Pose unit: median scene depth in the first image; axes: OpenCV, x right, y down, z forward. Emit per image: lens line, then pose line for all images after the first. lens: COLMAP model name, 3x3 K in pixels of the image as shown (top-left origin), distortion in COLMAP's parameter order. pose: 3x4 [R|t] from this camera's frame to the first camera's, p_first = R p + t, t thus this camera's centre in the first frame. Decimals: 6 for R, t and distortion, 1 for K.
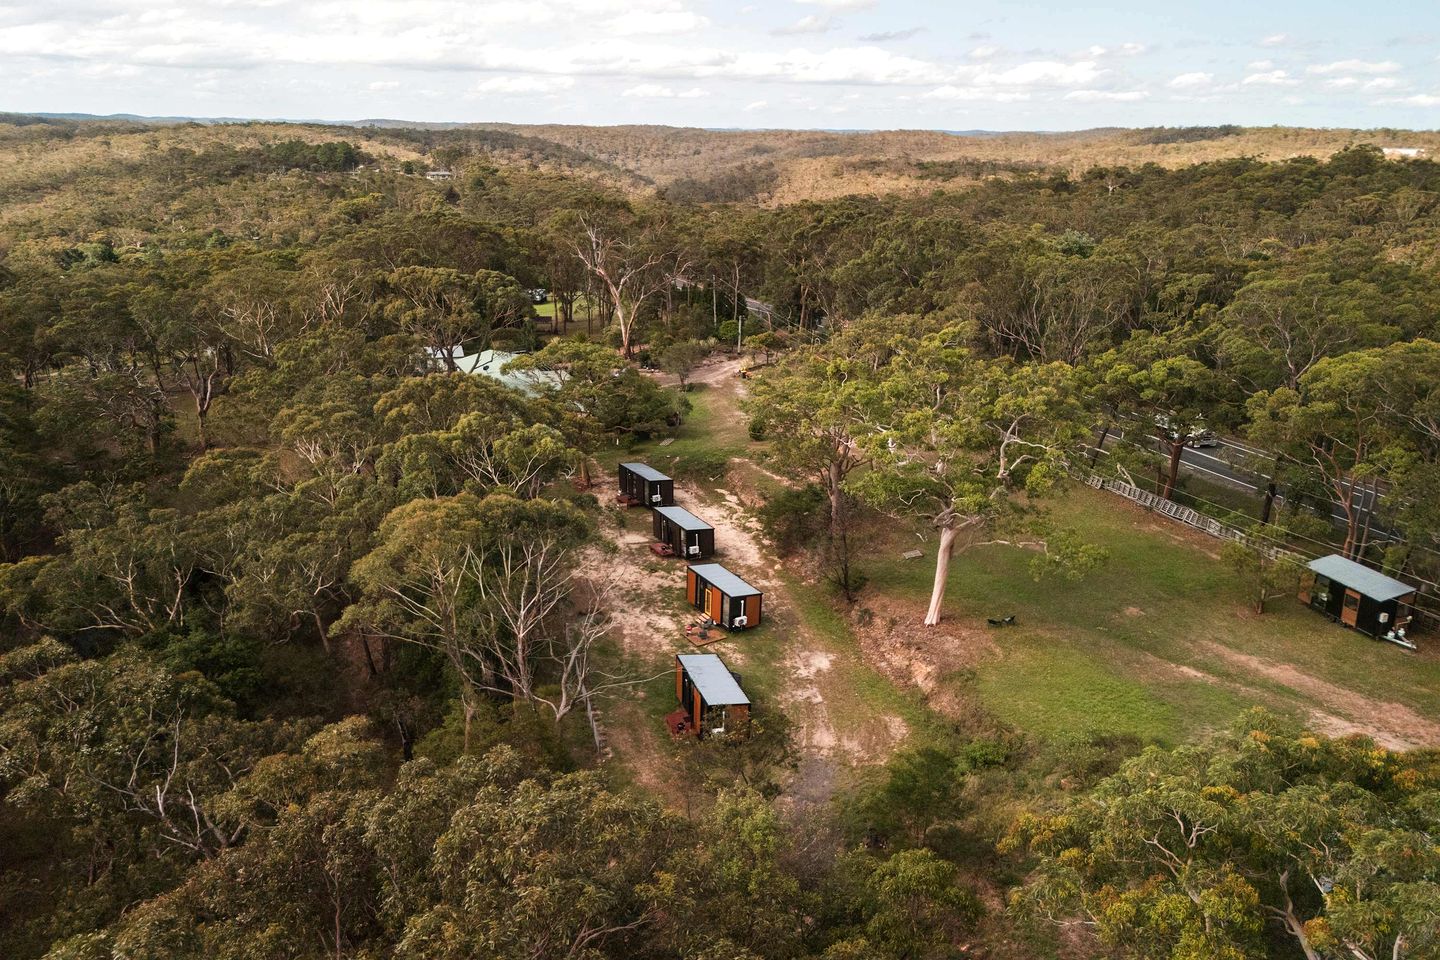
lens RADIAL K [[1231.3, 0, 720.0], [0, 1231.3, 480.0], [0, 0, 1]] dist [0.213470, -0.006253]
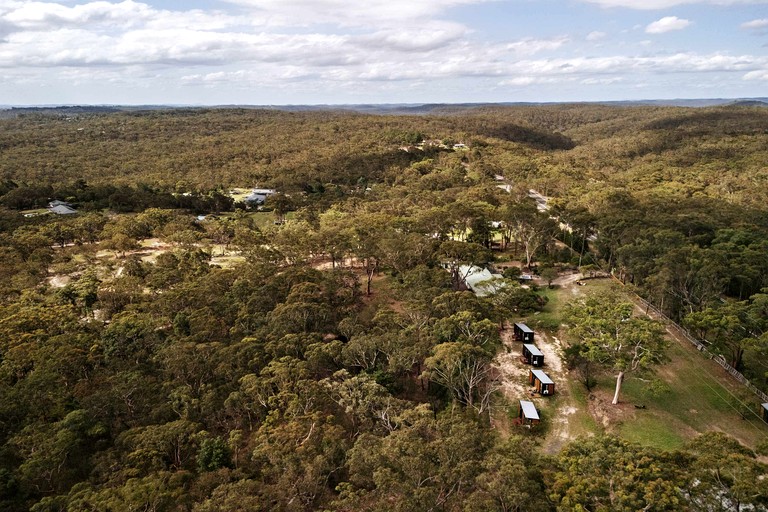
lens RADIAL K [[656.7, 0, 384.0], [0, 656.7, 256.0], [0, 0, 1]] dist [0.213470, -0.006253]
pose [[0.947485, 0.076723, -0.310460, 0.119344], [-0.091332, 0.995281, -0.032773, -0.117665], [0.306480, 0.059407, 0.950021, -0.642287]]
